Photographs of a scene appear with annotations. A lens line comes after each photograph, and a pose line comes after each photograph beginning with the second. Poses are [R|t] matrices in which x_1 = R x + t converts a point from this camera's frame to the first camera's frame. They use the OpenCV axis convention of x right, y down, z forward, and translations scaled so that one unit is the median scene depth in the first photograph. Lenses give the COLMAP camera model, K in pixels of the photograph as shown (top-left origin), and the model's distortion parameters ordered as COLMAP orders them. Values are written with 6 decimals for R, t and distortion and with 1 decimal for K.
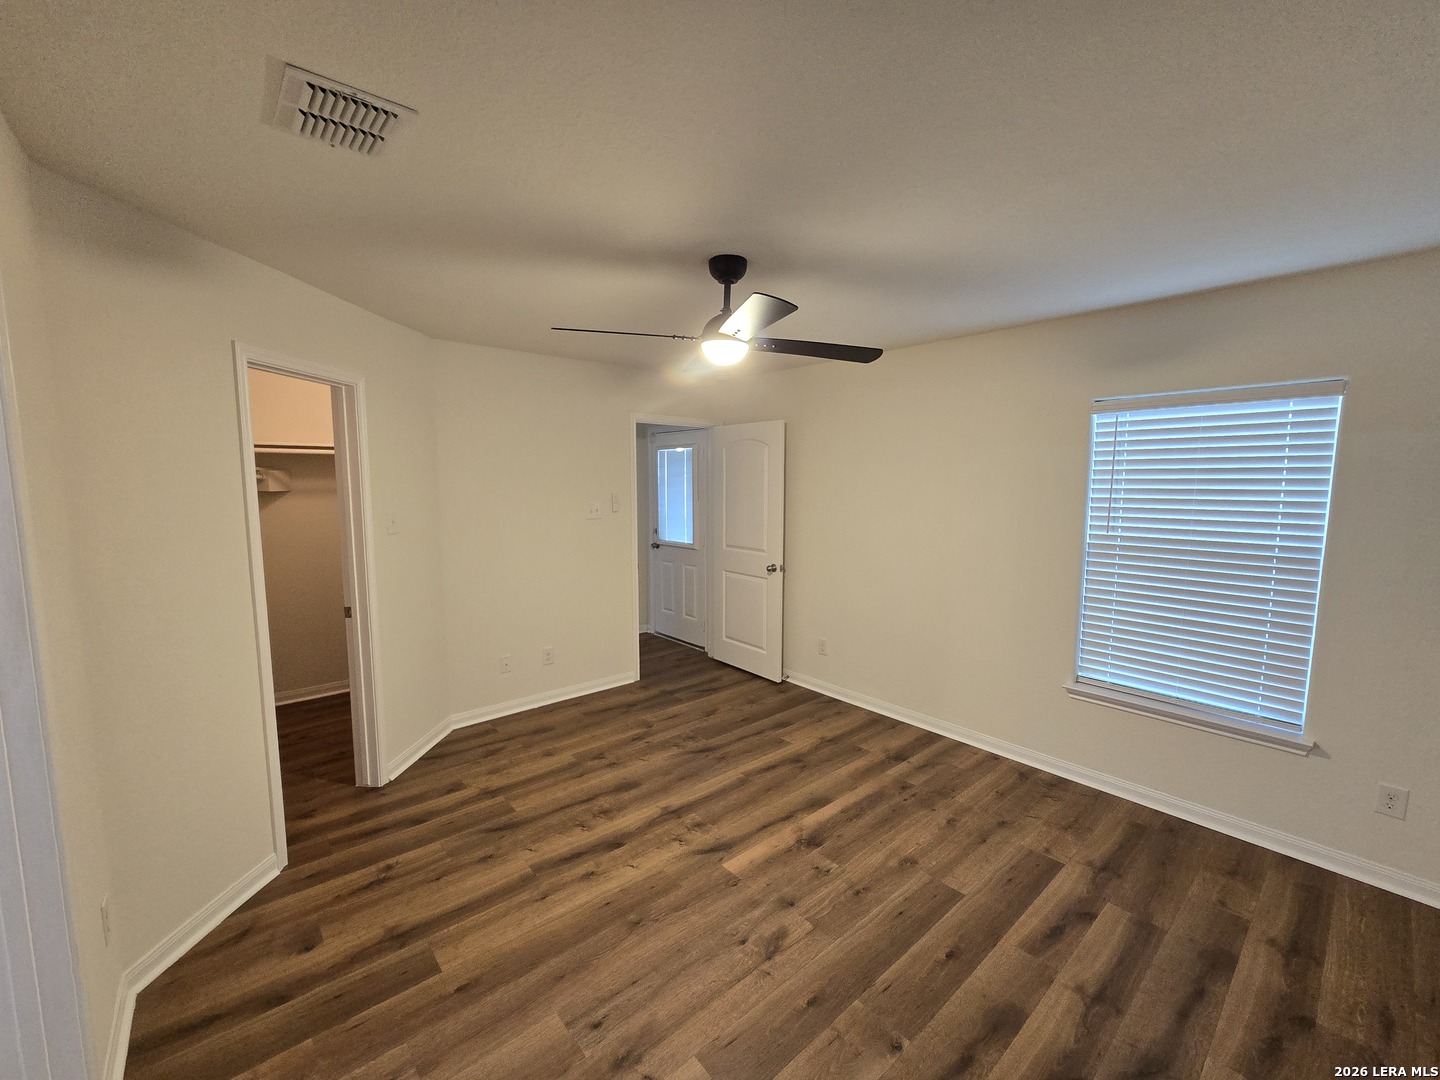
lens RADIAL K [[579.6, 0, 721.0], [0, 579.6, 540.6], [0, 0, 1]] dist [-0.003864, -0.000210]
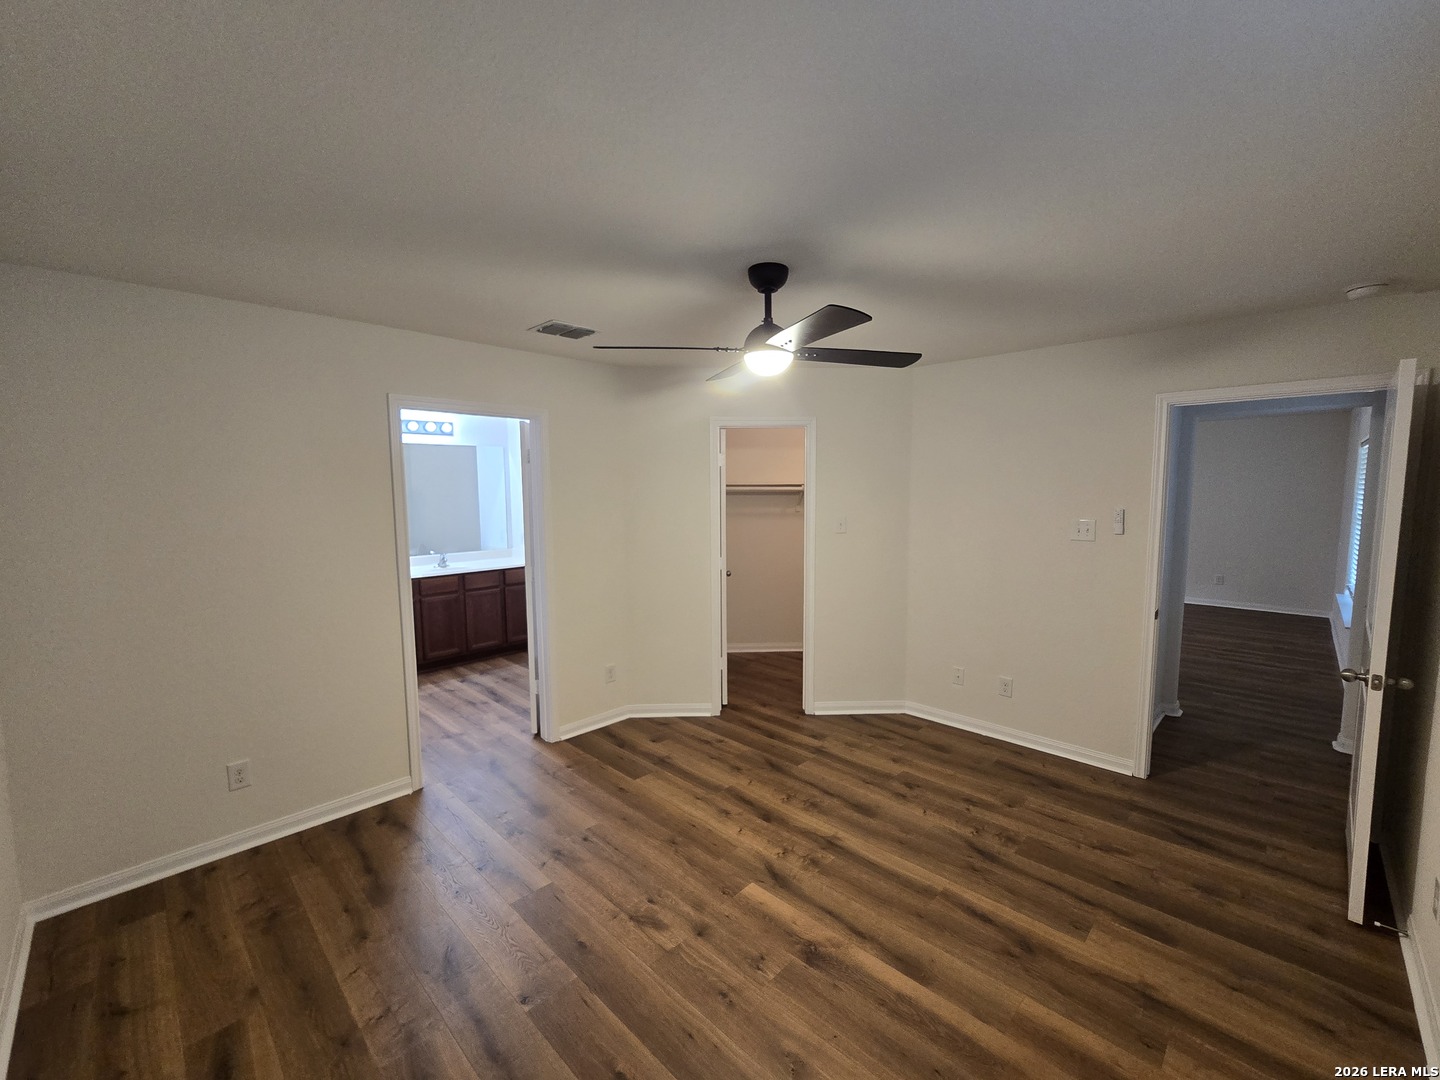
lens RADIAL K [[592.7, 0, 721.2], [0, 592.7, 545.6], [0, 0, 1]] dist [-0.003318, 0.000262]
pose [[0.087691, 0.091949, -0.991895, 0.794569], [-0.098871, 0.991617, 0.083182, -0.067241], [0.991229, 0.090775, 0.096047, 0.683006]]
